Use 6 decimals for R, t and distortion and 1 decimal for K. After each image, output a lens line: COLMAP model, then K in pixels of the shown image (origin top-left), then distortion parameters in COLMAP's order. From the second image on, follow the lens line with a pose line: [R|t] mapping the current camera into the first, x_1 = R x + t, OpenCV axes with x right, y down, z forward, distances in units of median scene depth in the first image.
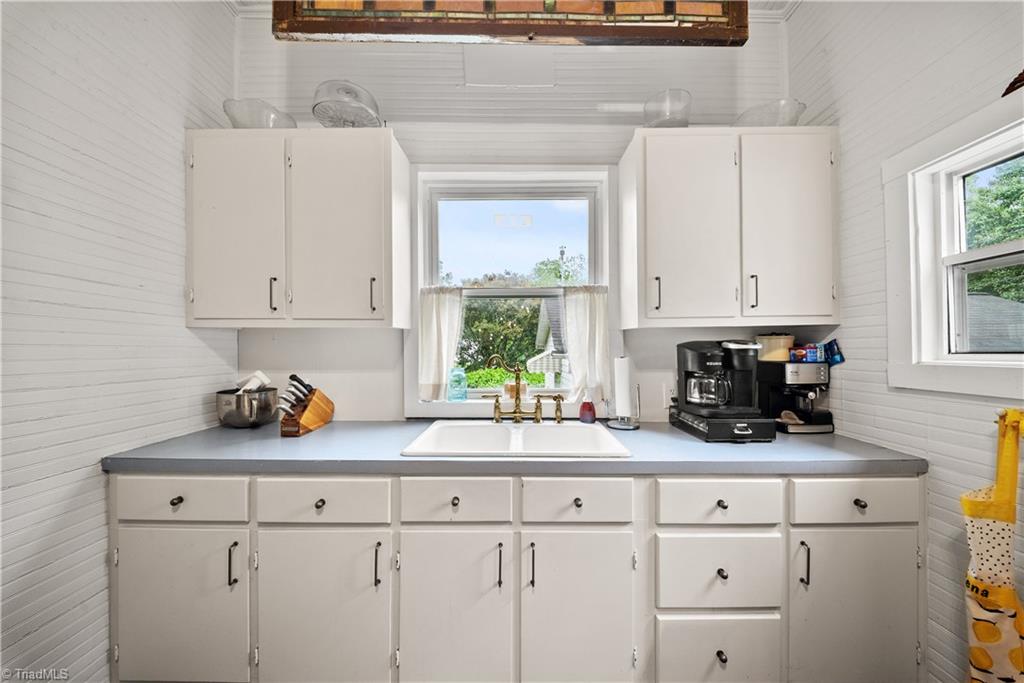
lens RADIAL K [[360.1, 0, 516.2], [0, 360.1, 341.2], [0, 0, 1]] dist [0.000526, -0.000080]
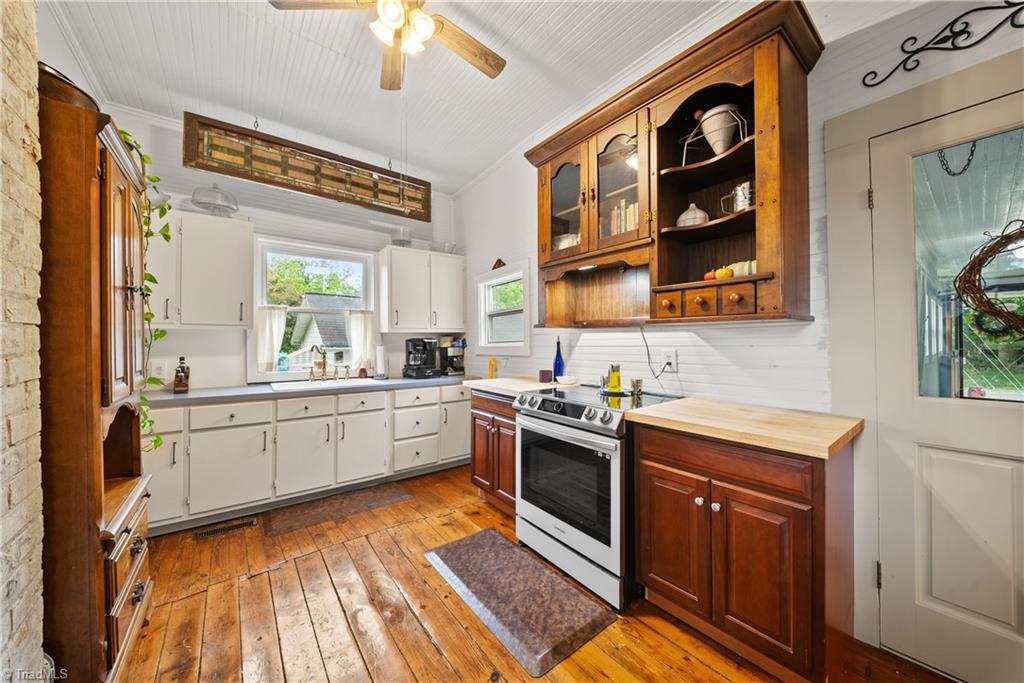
lens RADIAL K [[358.0, 0, 512.0], [0, 358.0, 341.5], [0, 0, 1]] dist [0.000012, -0.000190]
pose [[0.796503, 0.000433, 0.604635, -0.389470], [-0.006328, 0.999951, 0.007620, -0.002207], [-0.604602, -0.009896, 0.796467, -1.229061]]
